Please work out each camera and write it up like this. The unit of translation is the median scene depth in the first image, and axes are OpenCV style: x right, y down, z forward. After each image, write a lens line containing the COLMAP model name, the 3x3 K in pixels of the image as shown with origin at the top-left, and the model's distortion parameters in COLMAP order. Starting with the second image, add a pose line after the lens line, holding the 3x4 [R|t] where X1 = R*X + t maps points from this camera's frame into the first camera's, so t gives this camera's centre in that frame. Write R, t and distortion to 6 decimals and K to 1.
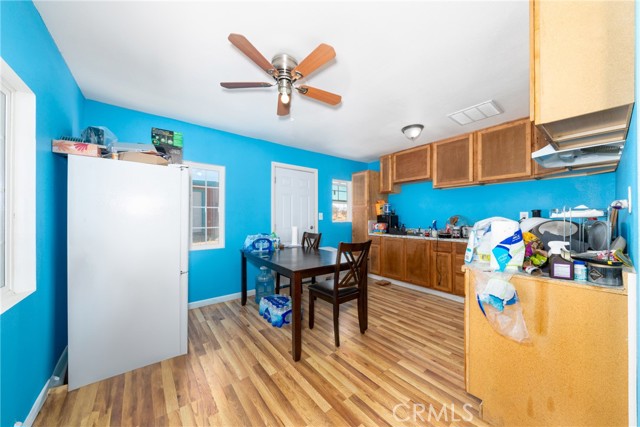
lens RADIAL K [[222.3, 0, 321.7], [0, 222.3, 217.4], [0, 0, 1]] dist [0.002139, -0.001891]
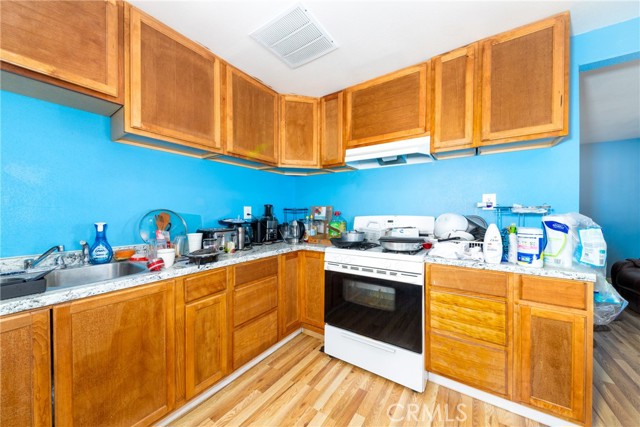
lens RADIAL K [[222.3, 0, 325.2], [0, 222.3, 214.1], [0, 0, 1]] dist [0.002139, -0.001891]
pose [[-0.308677, -0.002577, 0.951164, 0.065583], [0.004598, 0.999981, 0.004201, -0.000568], [-0.951156, 0.005670, -0.308659, 0.800750]]
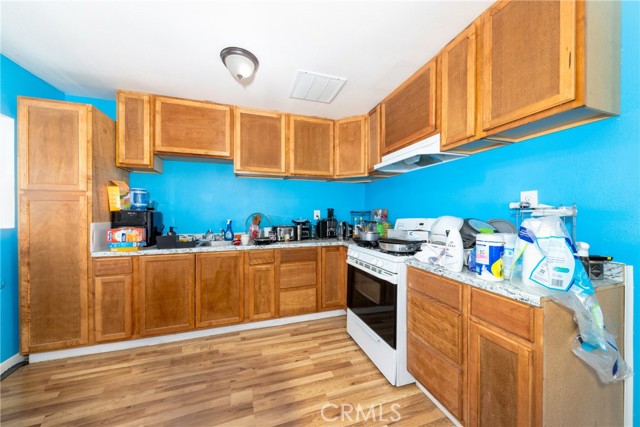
lens RADIAL K [[222.3, 0, 323.1], [0, 222.3, 215.2], [0, 0, 1]] dist [0.002139, -0.001891]
pose [[0.338639, 0.001492, 0.940915, -0.049213], [0.000141, 0.999999, -0.001636, -0.000456], [-0.940916, 0.000687, 0.338639, 0.505903]]
